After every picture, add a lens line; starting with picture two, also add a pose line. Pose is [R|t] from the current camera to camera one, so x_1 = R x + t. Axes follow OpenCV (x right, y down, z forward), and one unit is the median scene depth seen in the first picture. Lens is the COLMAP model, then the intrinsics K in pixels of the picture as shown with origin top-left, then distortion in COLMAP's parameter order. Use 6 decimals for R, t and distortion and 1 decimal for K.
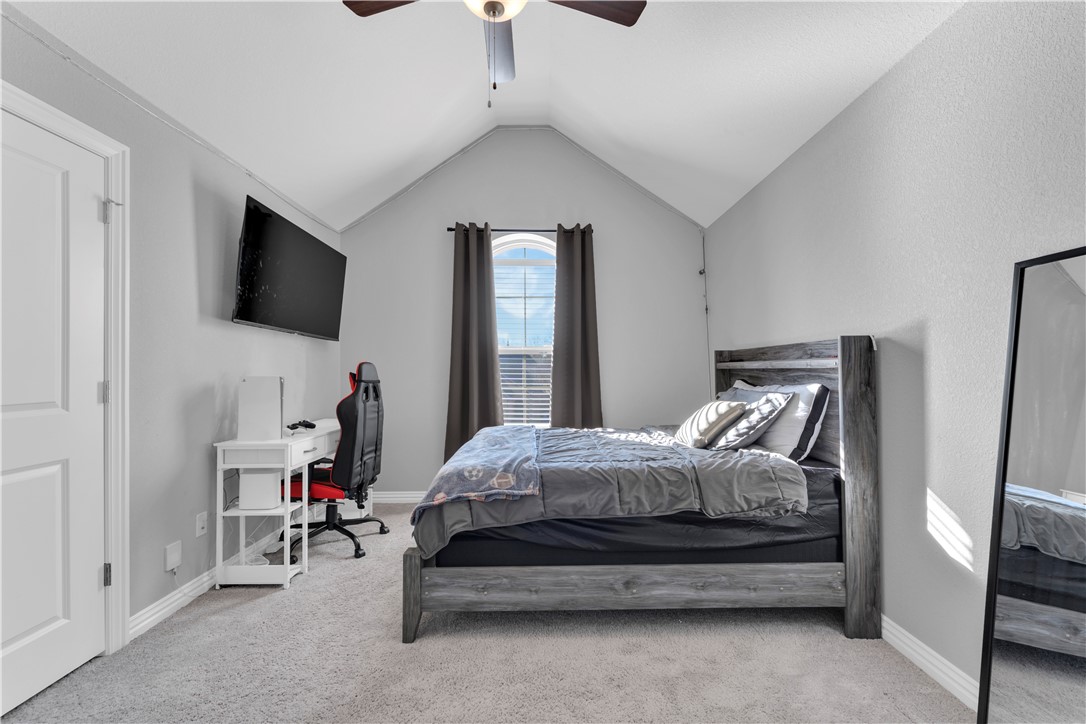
lens RADIAL K [[441.3, 0, 543.0], [0, 441.3, 357.2], [0, 0, 1]] dist [-0.003011, 0.000301]
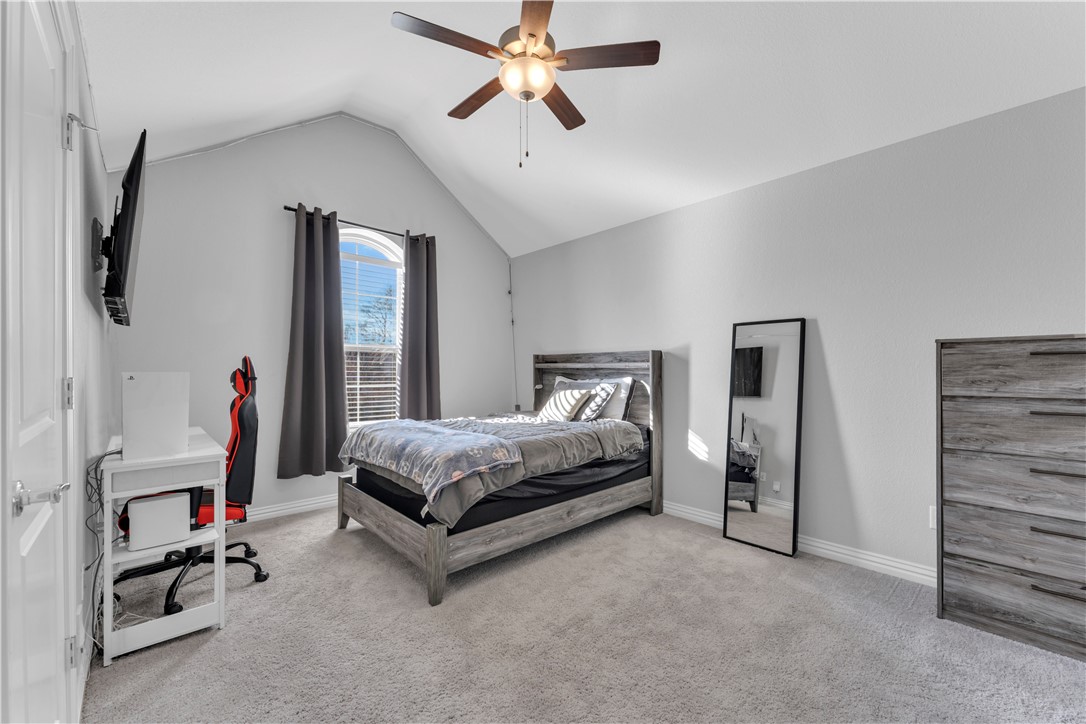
lens RADIAL K [[441.3, 0, 537.1], [0, 441.3, 366.0], [0, 0, 1]] dist [-0.003011, 0.000301]
pose [[0.735294, 0.012360, 0.677635, -0.868632], [-0.027072, 0.999571, 0.011144, 0.008586], [-0.677207, -0.026539, 0.735314, -0.001363]]
